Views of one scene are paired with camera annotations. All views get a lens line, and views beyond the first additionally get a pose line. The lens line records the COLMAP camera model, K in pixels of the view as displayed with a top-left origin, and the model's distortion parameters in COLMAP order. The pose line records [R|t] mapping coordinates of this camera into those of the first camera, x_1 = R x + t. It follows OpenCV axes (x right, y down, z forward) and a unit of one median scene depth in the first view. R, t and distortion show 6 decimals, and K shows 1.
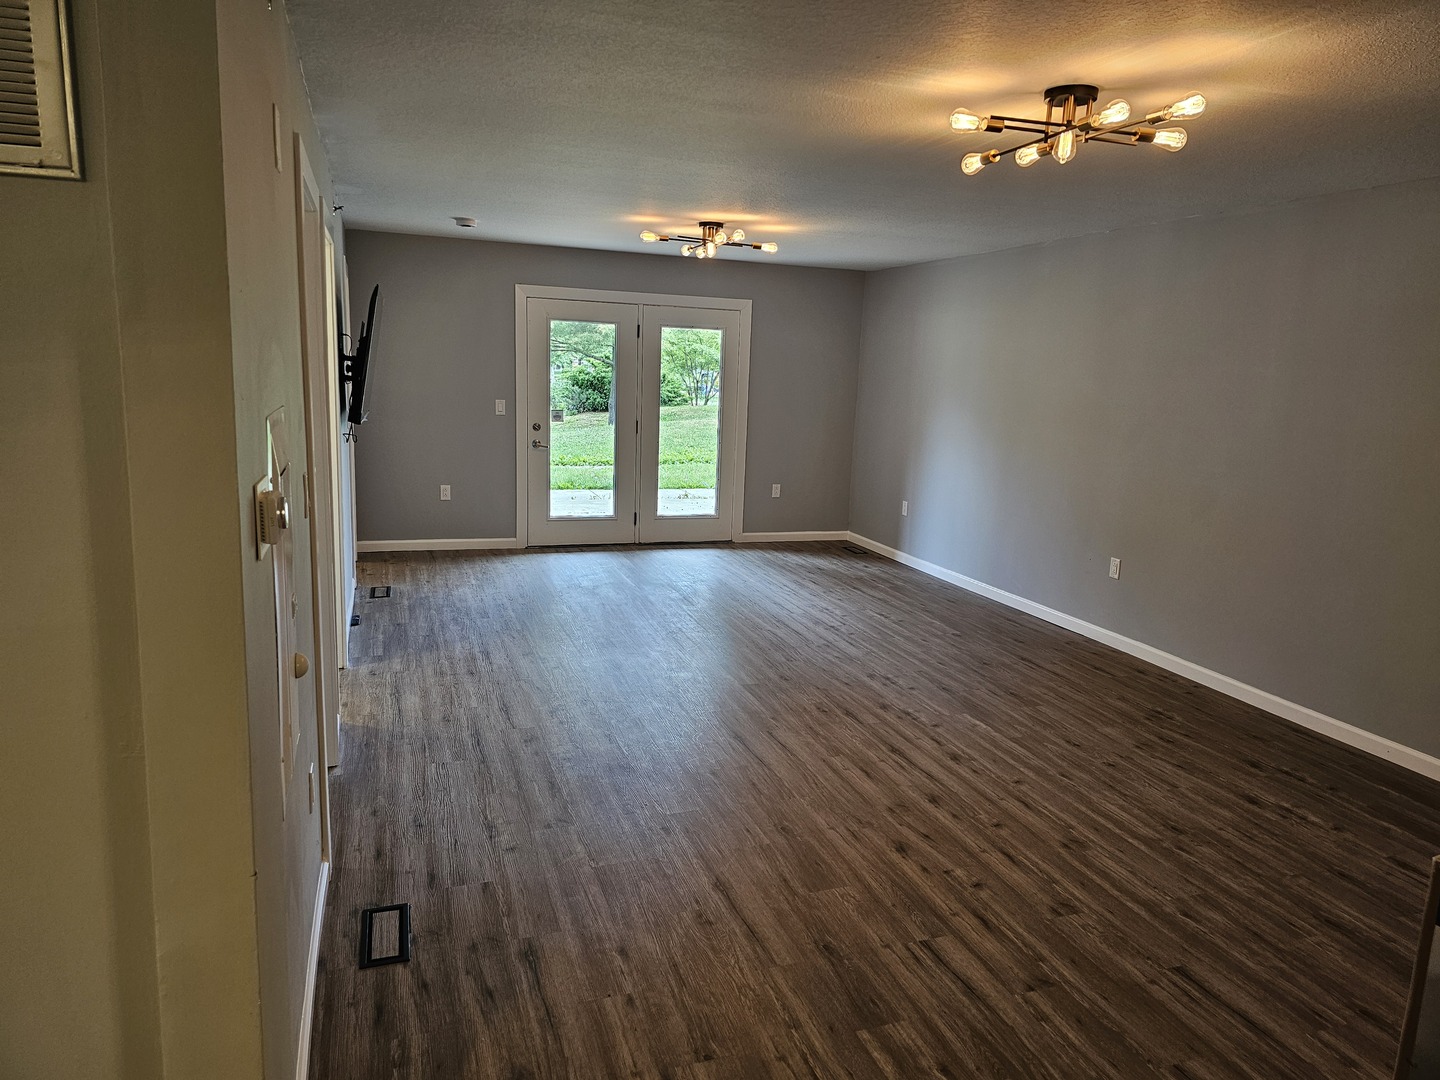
lens RADIAL K [[963.6, 0, 724.2], [0, 963.6, 531.9], [0, 0, 1]] dist [0.063685, -0.044311]
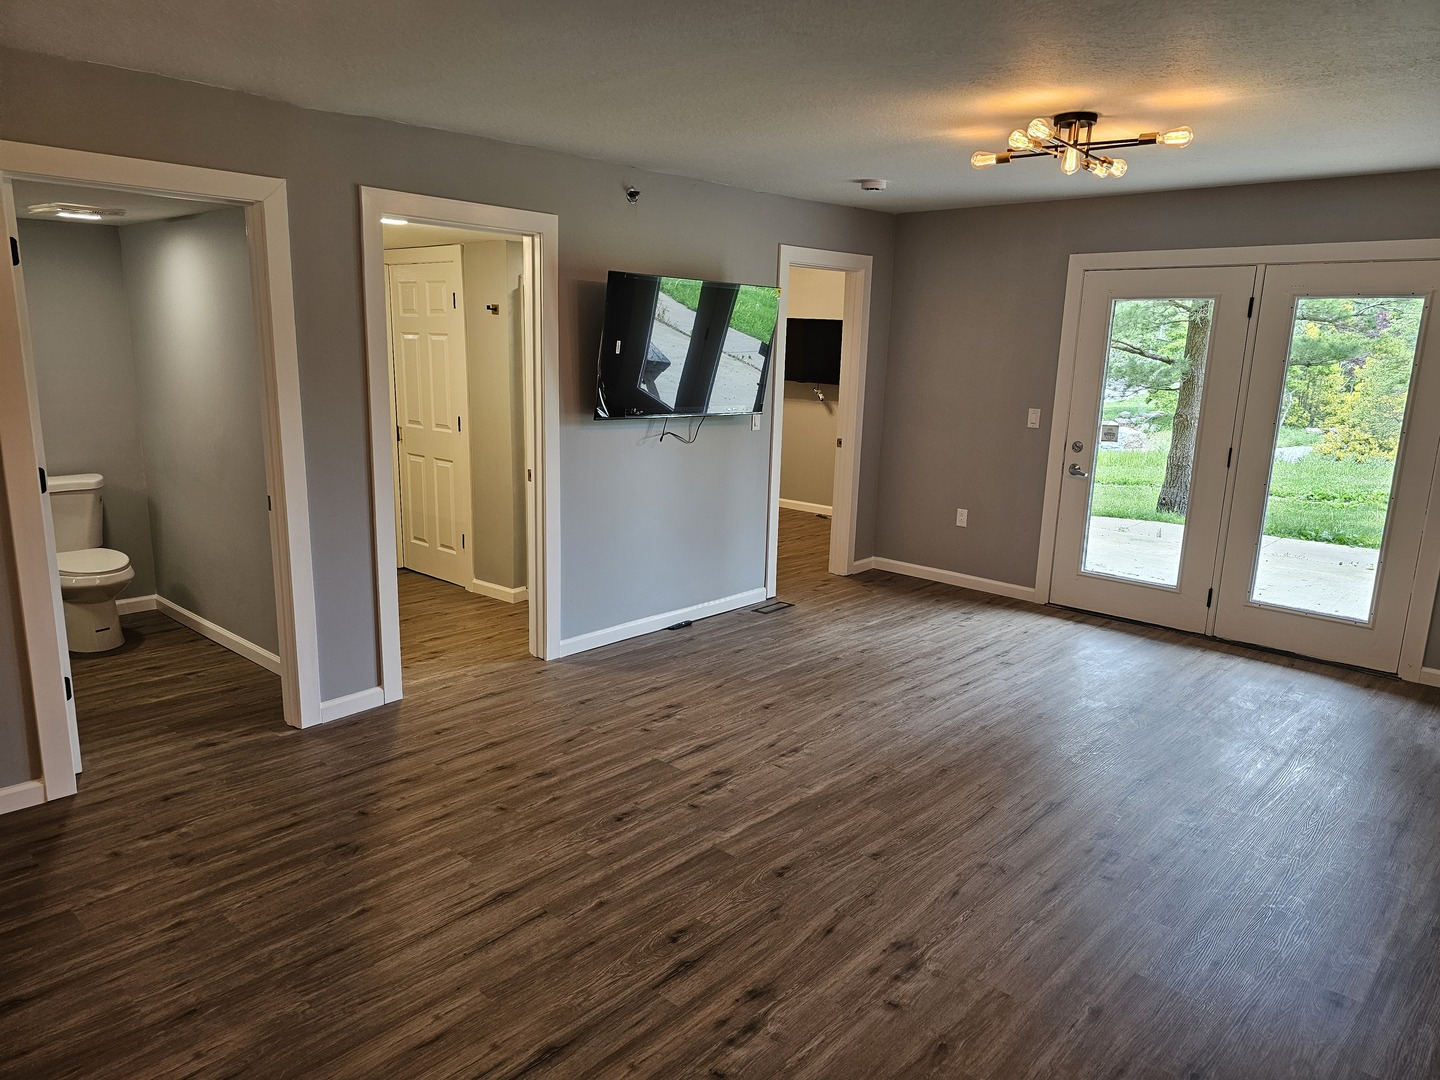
lens RADIAL K [[963.6, 0, 709.2], [0, 963.6, 543.1], [0, 0, 1]] dist [0.063685, -0.044311]
pose [[0.470853, 0.157748, -0.867994, 0.418509], [-0.158310, 0.983021, 0.092776, -0.076707], [0.867891, 0.093728, 0.487831, 0.506214]]
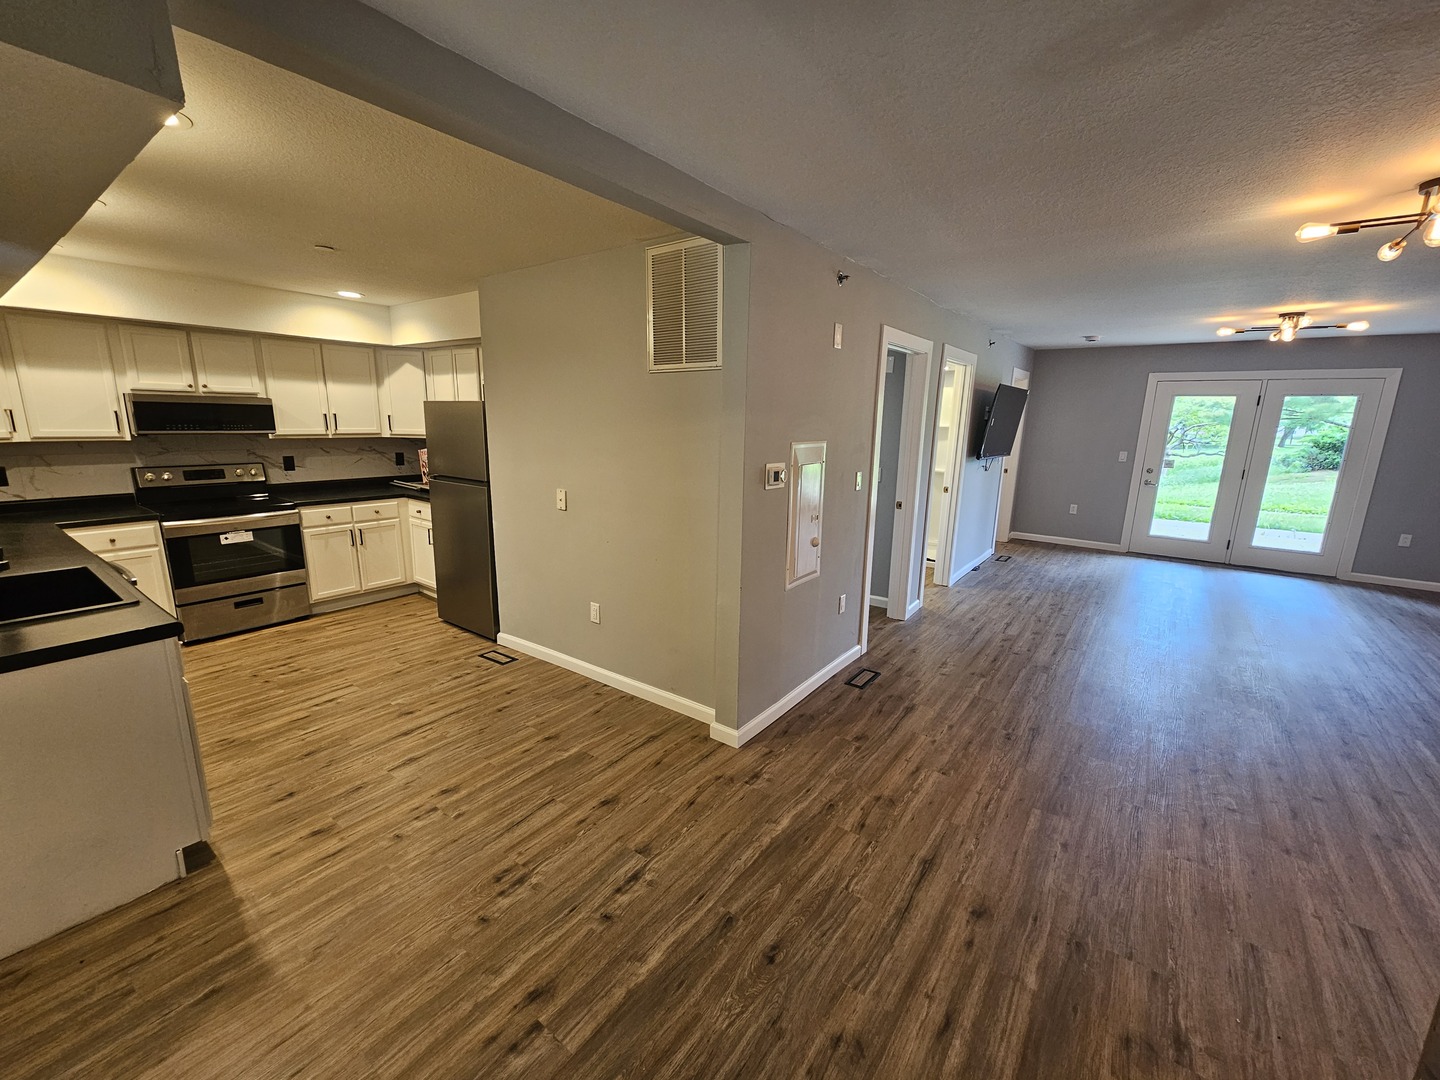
lens RADIAL K [[589.0, 0, 719.9], [0, 589.0, 544.6], [0, 0, 1]] dist [-0.000965, 0.000524]
pose [[0.562211, 0.152419, -0.812827, 0.224705], [-0.137909, 0.986386, 0.089577, 0.012677], [0.815414, 0.061735, 0.575577, -0.031038]]
